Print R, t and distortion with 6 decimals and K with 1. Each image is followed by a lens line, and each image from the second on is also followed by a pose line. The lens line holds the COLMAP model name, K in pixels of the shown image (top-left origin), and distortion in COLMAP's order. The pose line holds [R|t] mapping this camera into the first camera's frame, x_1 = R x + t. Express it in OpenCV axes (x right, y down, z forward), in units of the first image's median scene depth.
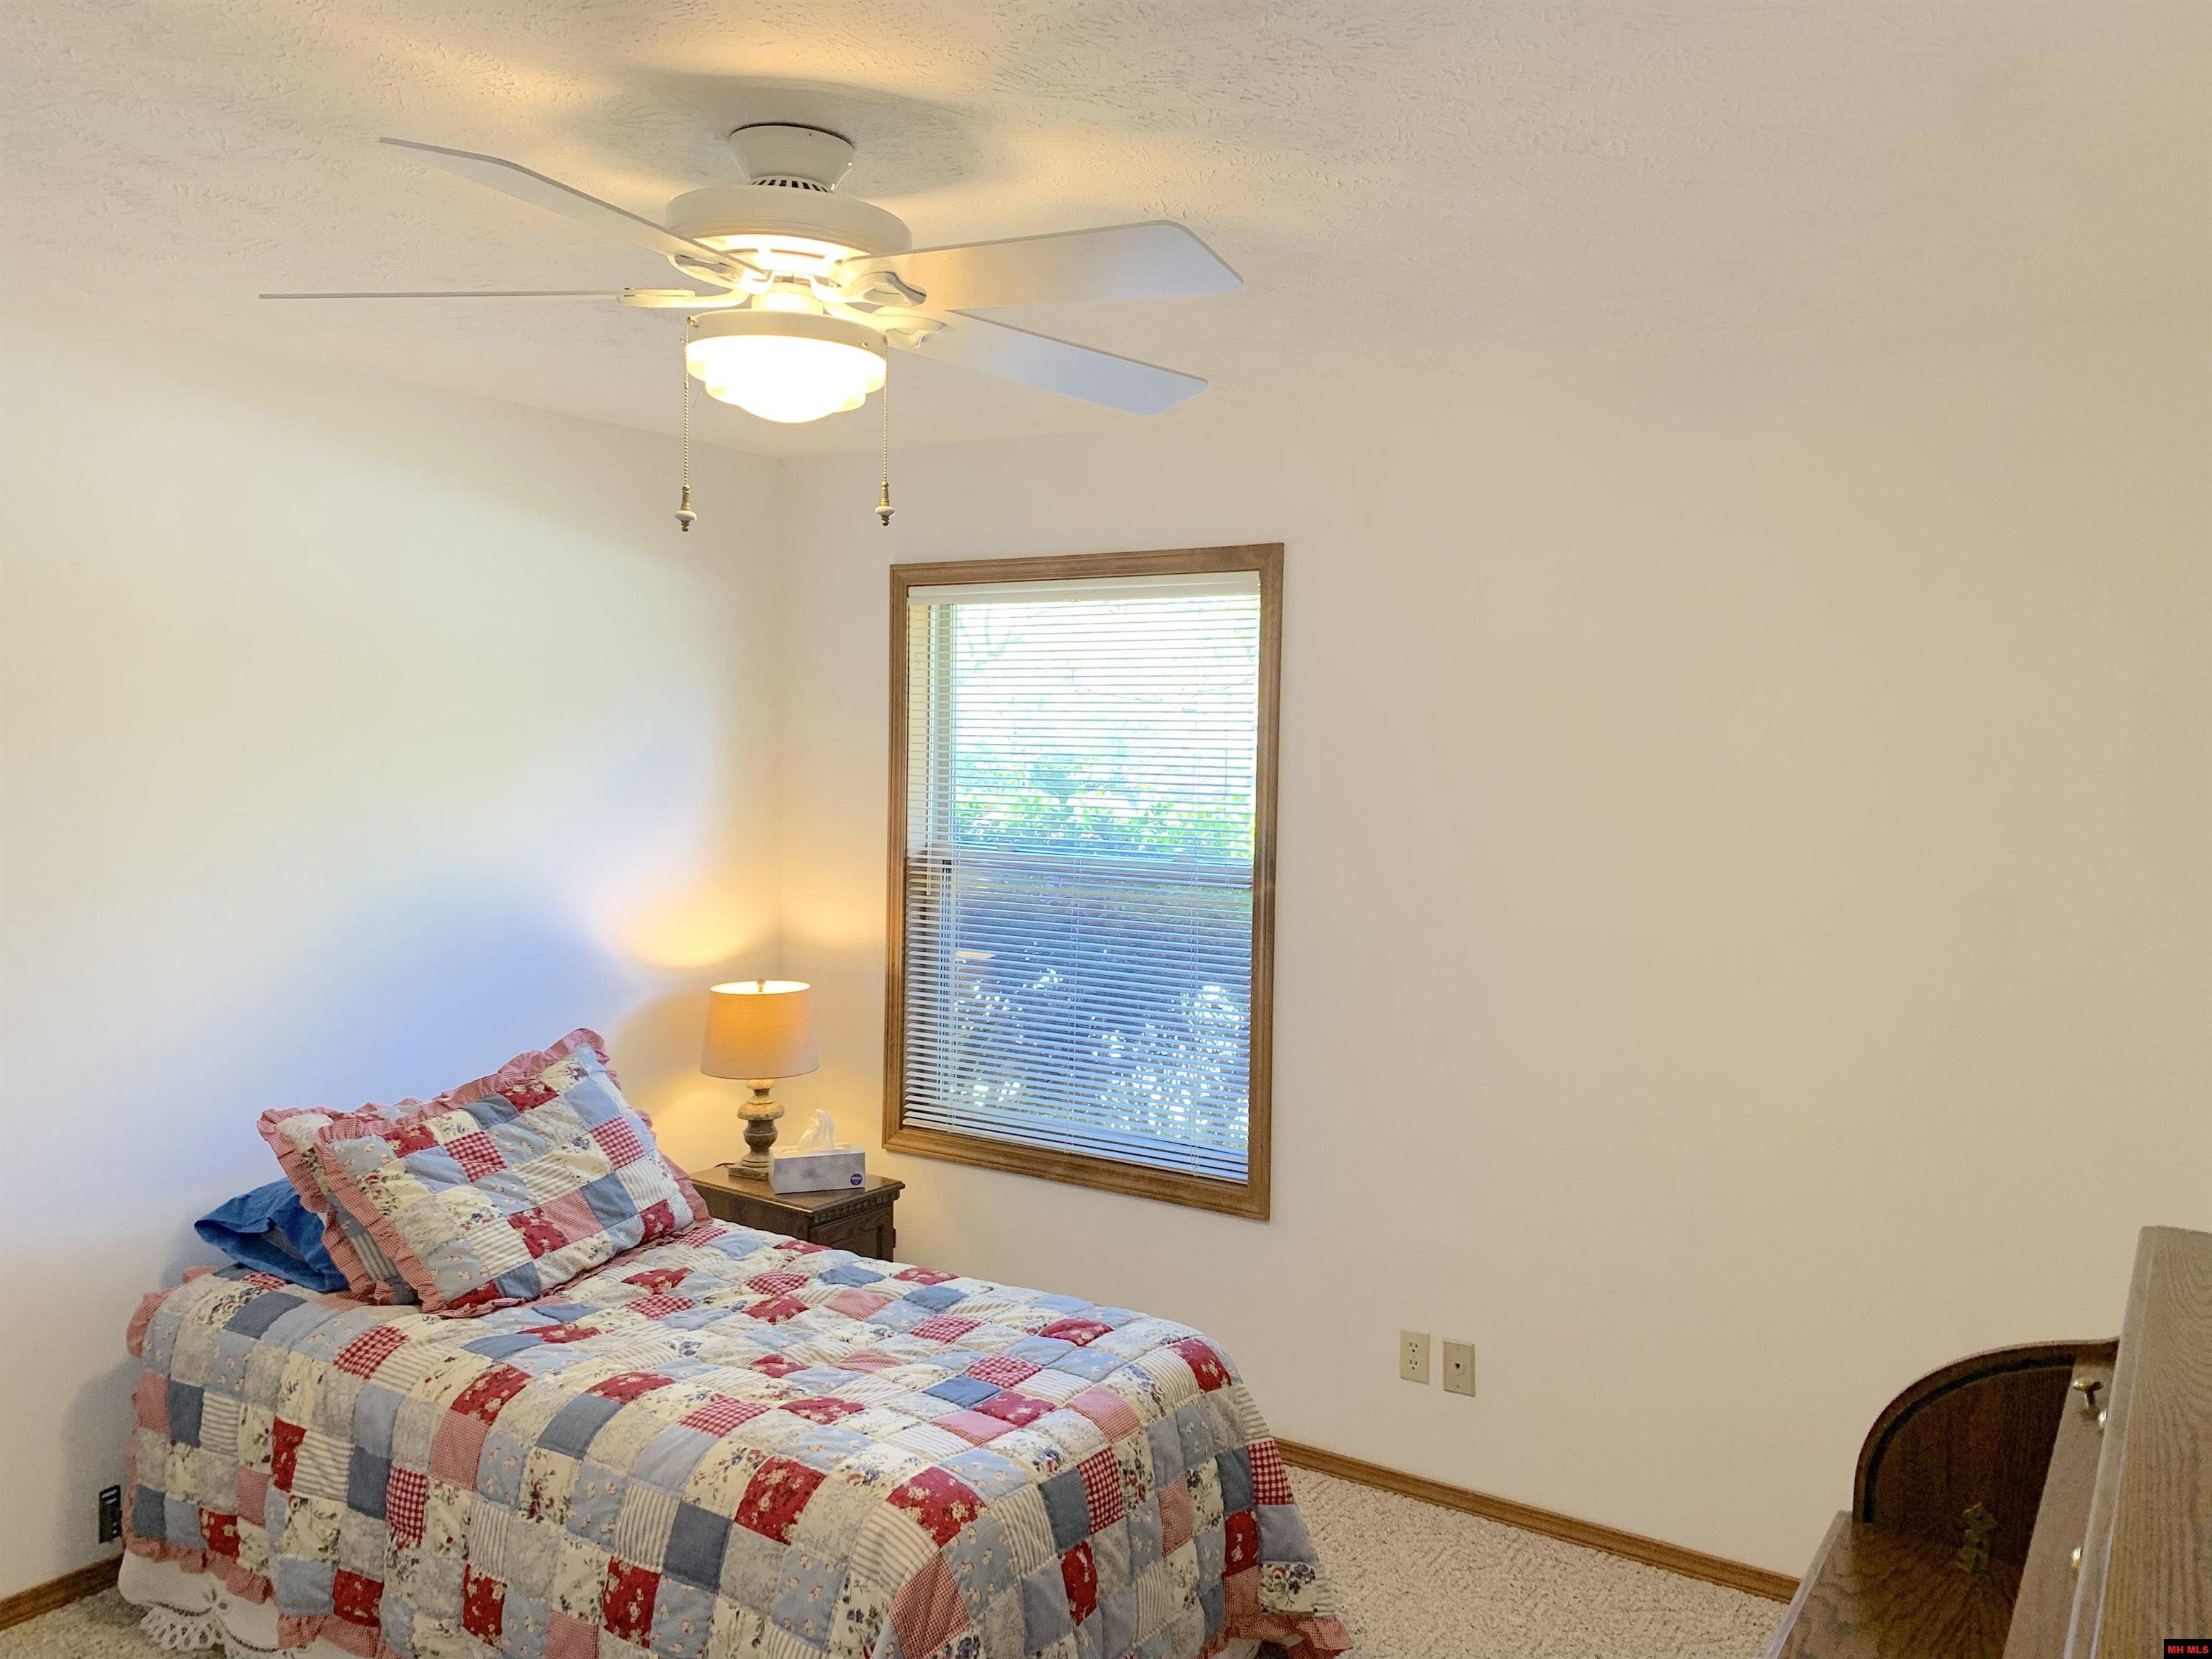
lens RADIAL K [[1682.7, 0, 1113.9], [0, 1682.7, 826.7], [0, 0, 1]] dist [0.027102, -0.031894]
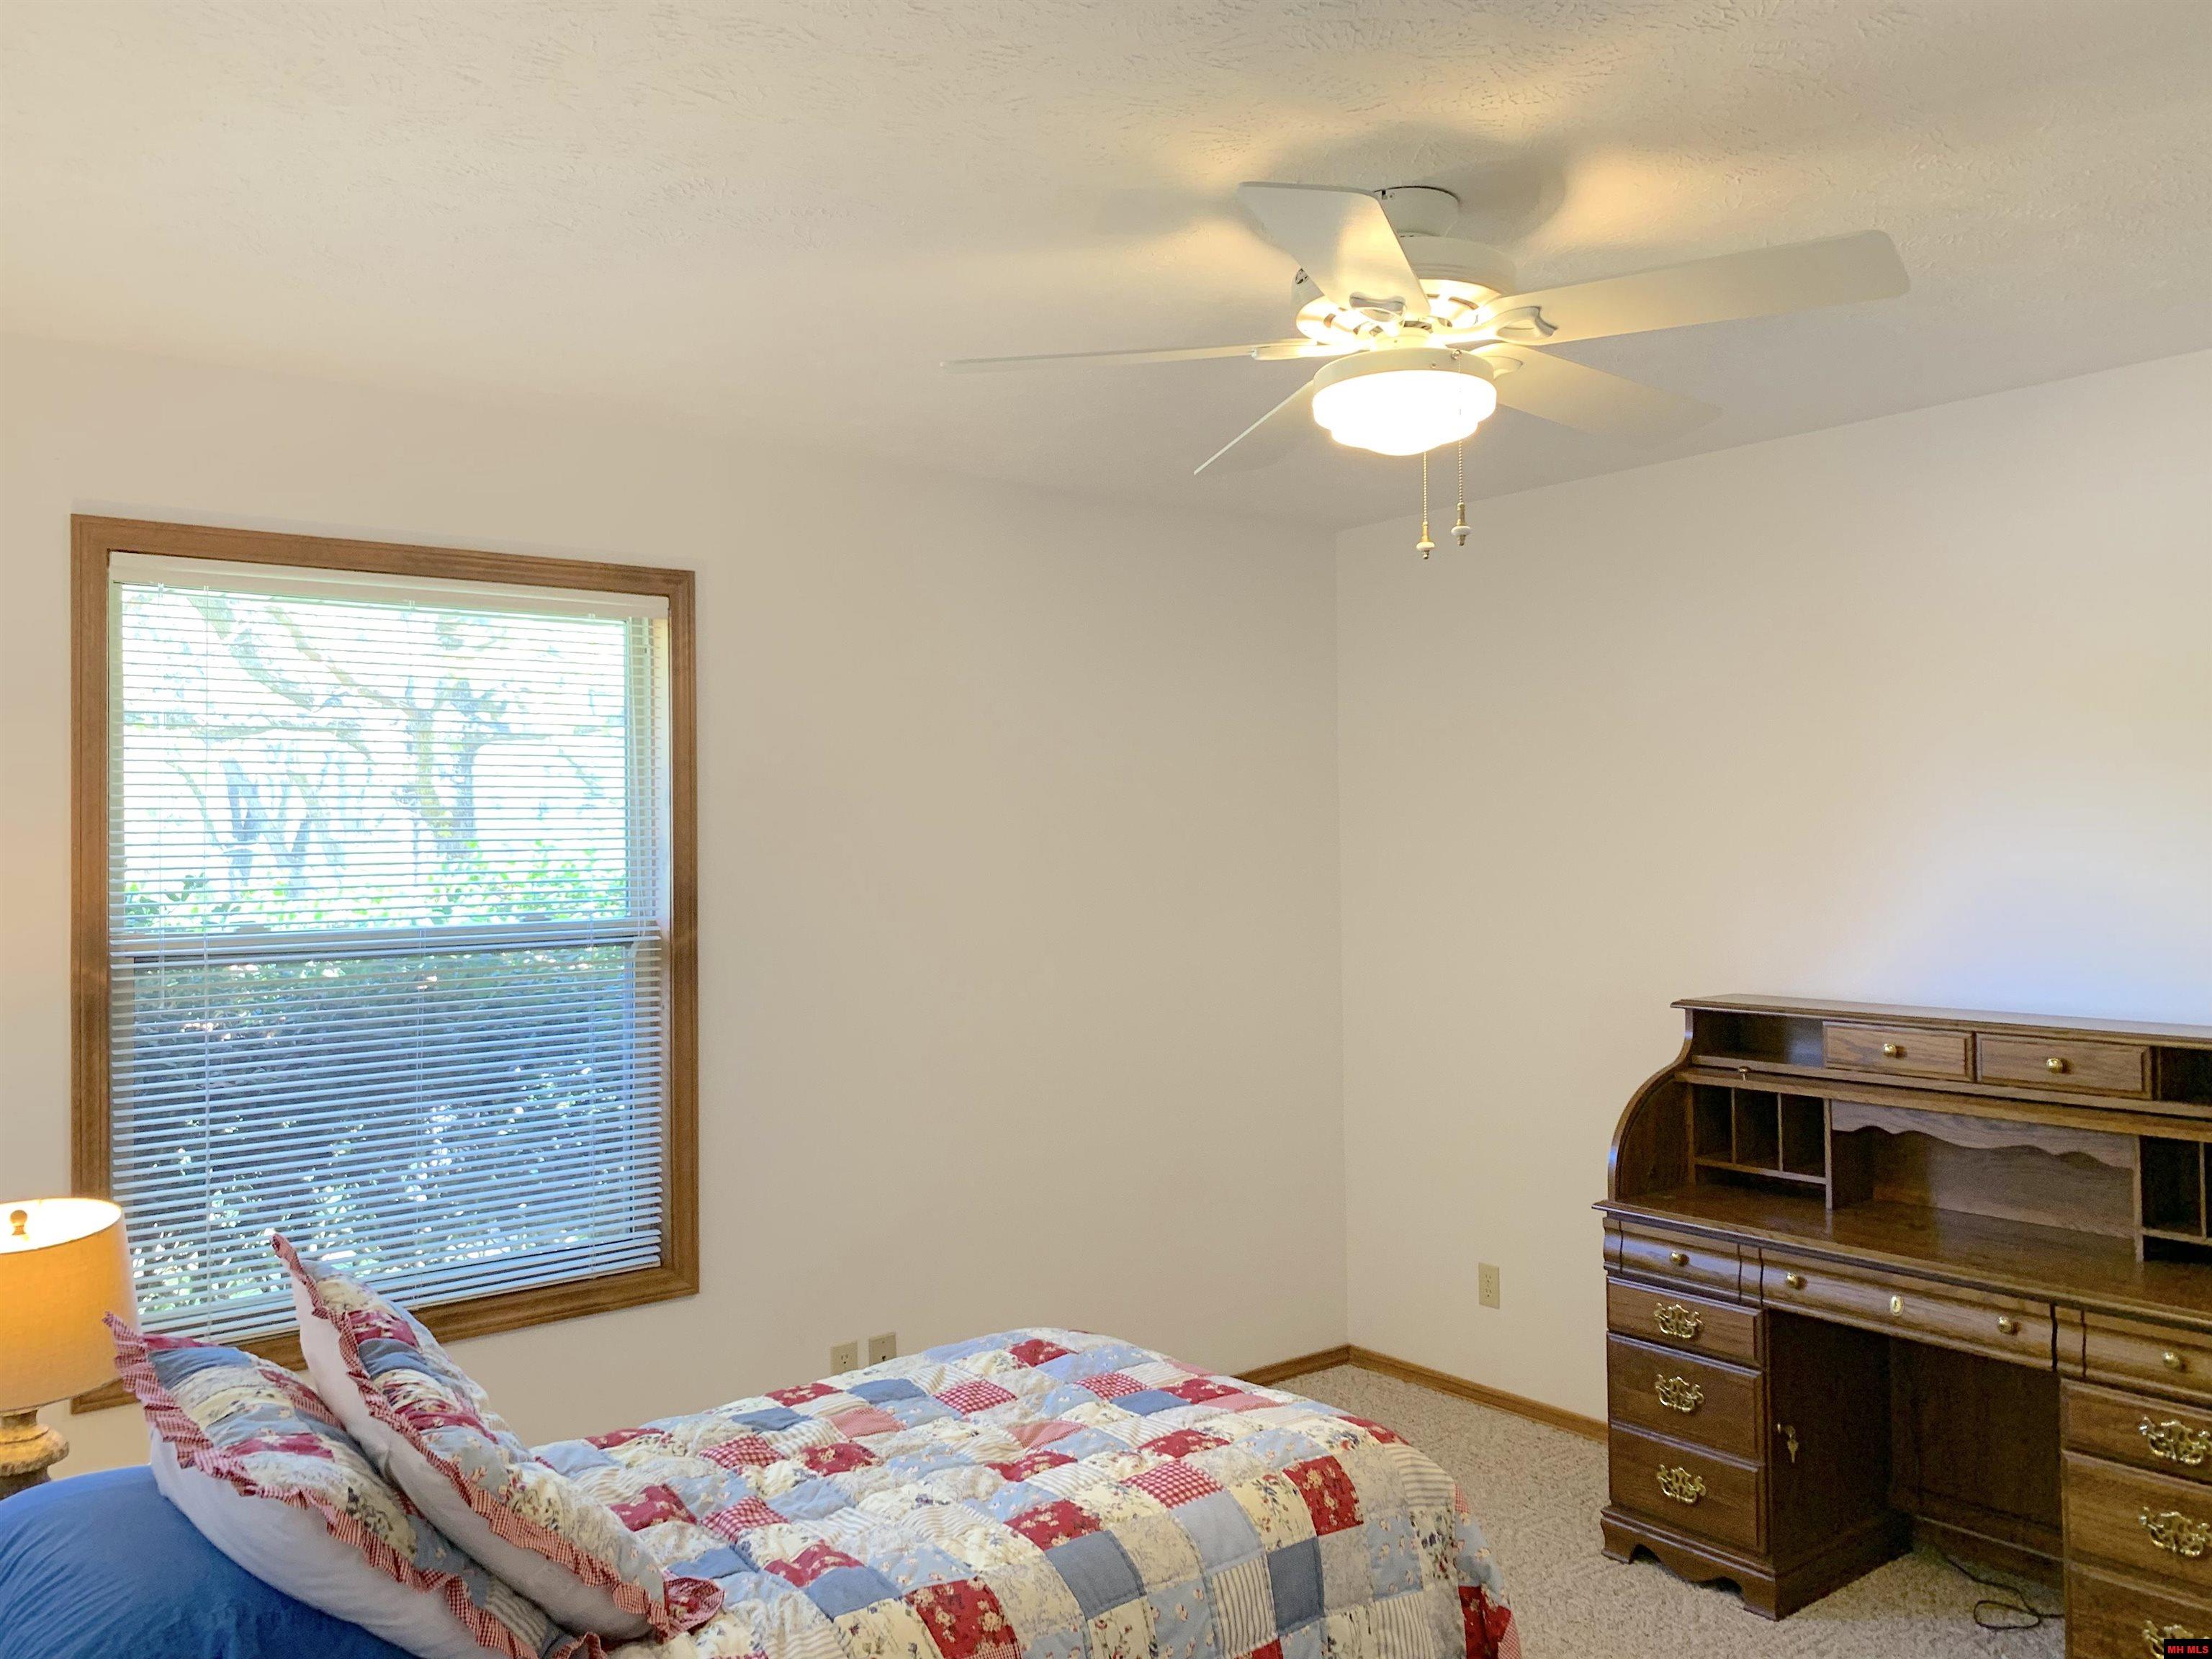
lens RADIAL K [[1682.7, 0, 1112.3], [0, 1682.7, 827.3], [0, 0, 1]] dist [0.027102, -0.031894]
pose [[0.320380, -0.014432, 0.947179, -1.005671], [0.068419, 0.997625, -0.007941, 0.000246], [-0.944815, 0.067349, 0.320606, 0.653923]]
